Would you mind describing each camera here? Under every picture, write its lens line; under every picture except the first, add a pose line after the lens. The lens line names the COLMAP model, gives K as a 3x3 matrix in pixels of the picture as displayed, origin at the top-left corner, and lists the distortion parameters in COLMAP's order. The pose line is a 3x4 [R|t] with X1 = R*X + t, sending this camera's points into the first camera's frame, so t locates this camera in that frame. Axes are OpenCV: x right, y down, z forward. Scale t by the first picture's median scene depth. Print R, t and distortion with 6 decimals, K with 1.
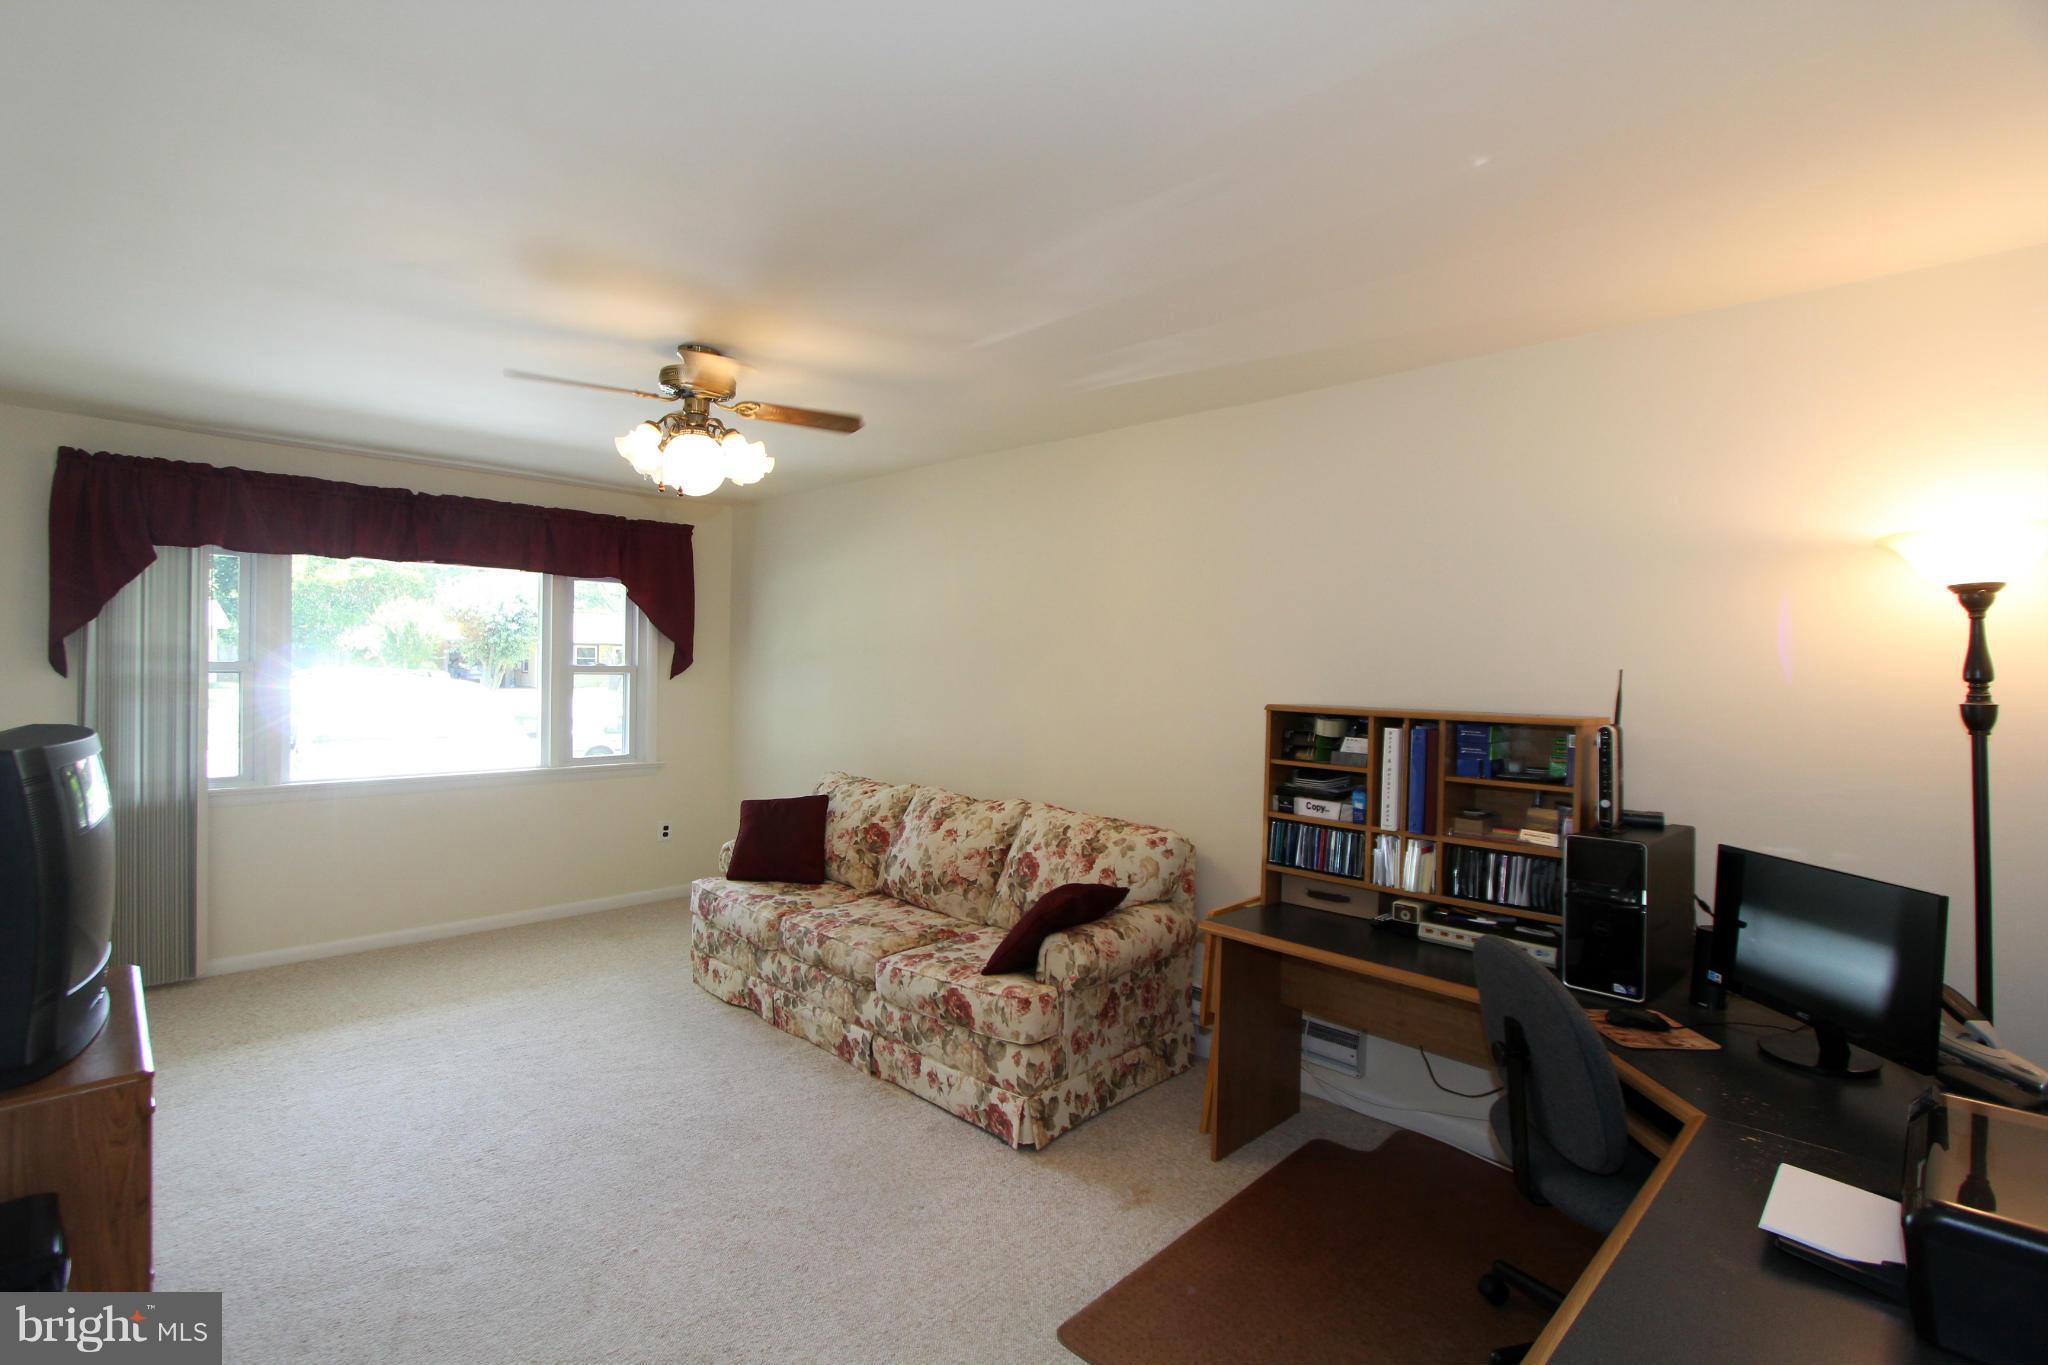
lens RADIAL K [[980.5, 0, 978.3], [0, 980.5, 666.6], [0, 0, 1]] dist [-0.018956, -0.000106]
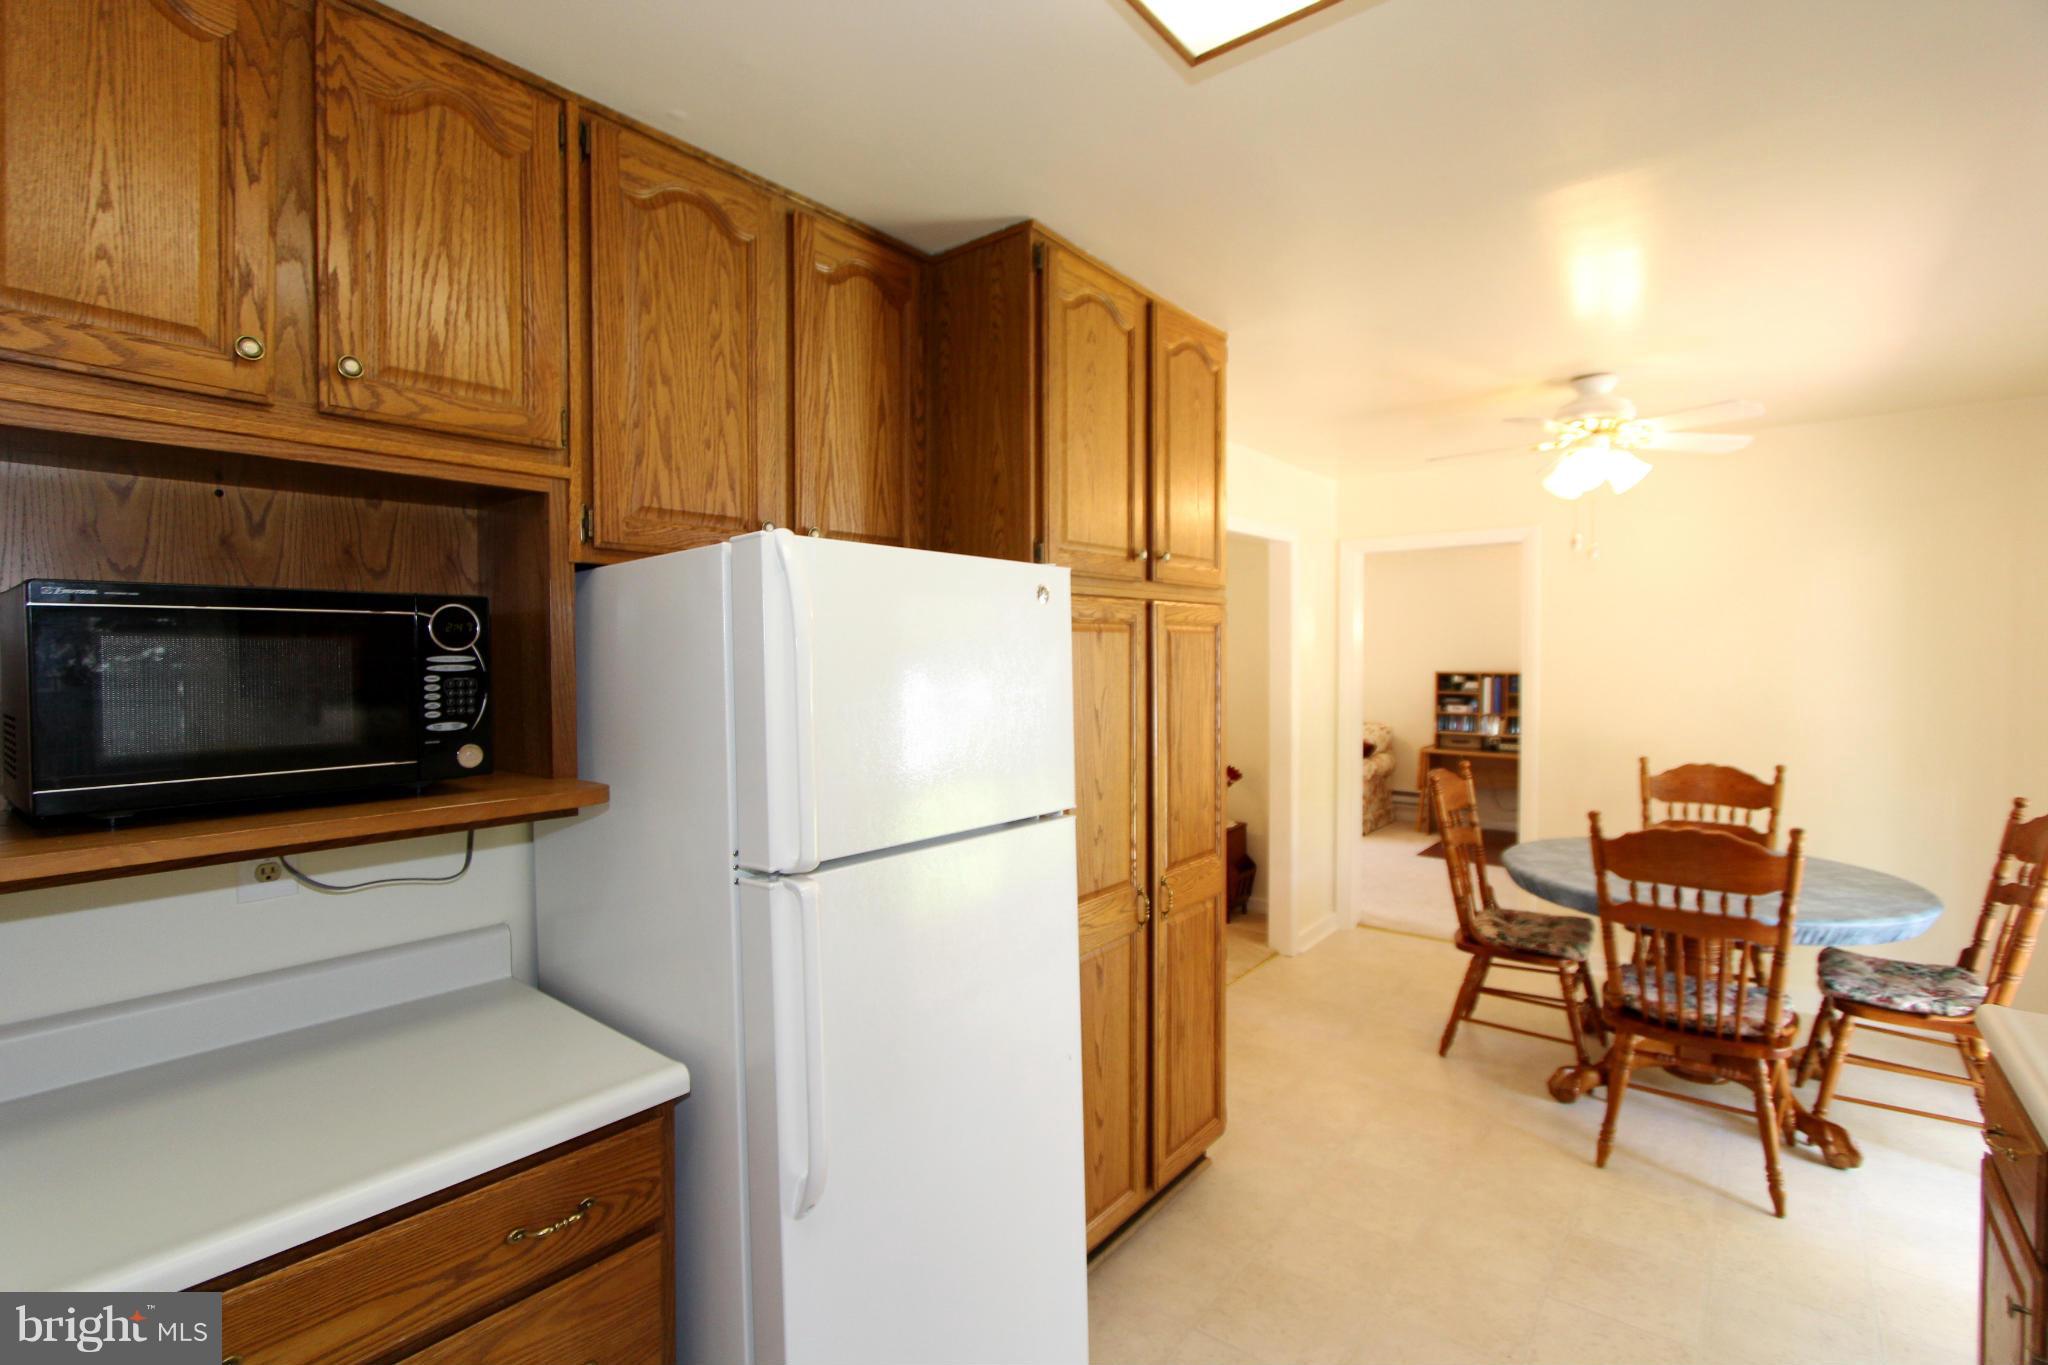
lens RADIAL K [[937.1, 0, 1007.2], [0, 937.1, 677.7], [0, 0, 1]] dist [-0.015322, 0.000786]
pose [[0.993862, -0.020080, 0.108792, -0.983393], [0.017716, 0.999586, 0.022652, -0.018594], [-0.109202, -0.020586, 0.993806, -1.206971]]
